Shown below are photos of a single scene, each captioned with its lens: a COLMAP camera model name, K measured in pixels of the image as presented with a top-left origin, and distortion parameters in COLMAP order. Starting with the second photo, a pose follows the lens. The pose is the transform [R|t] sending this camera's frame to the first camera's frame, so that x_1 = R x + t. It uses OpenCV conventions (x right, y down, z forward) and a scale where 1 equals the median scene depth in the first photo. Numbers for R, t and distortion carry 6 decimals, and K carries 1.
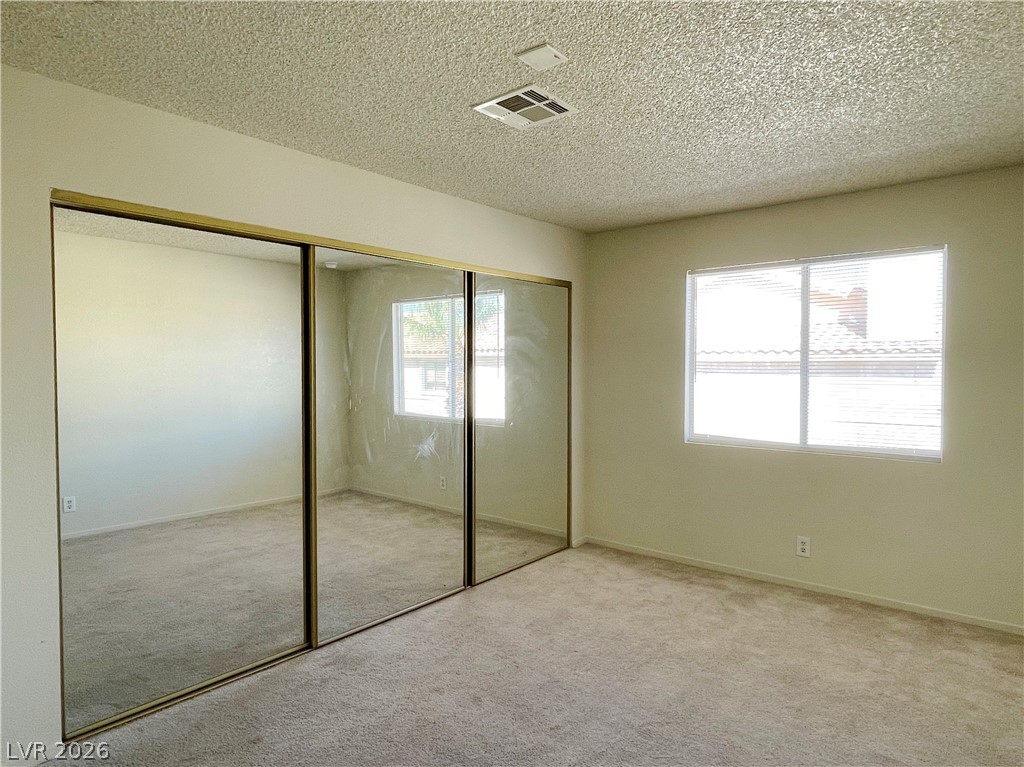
lens RADIAL K [[615.1, 0, 509.9], [0, 615.1, 391.7], [0, 0, 1]] dist [-0.003664, -0.005475]
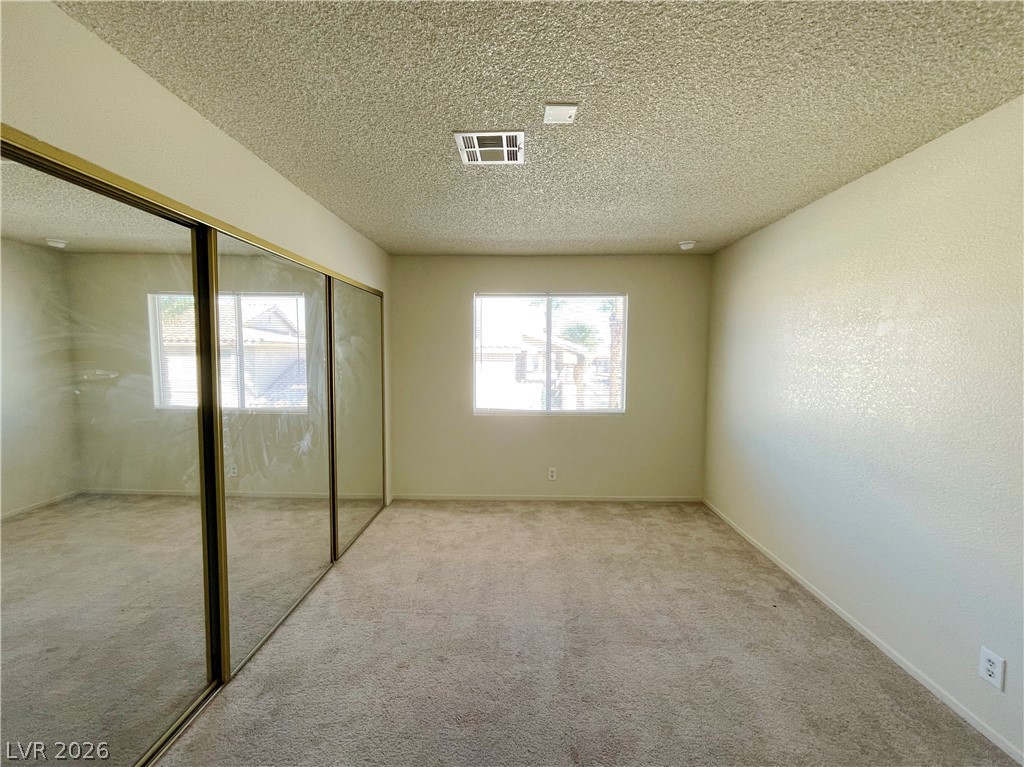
lens RADIAL K [[426.7, 0, 501.6], [0, 426.7, 381.8], [0, 0, 1]] dist [-0.002649, -0.000093]
pose [[0.779592, -0.035878, 0.625259, -0.307443], [0.021440, 0.999301, 0.030608, -0.024853], [-0.625921, -0.010456, 0.779817, 0.220129]]
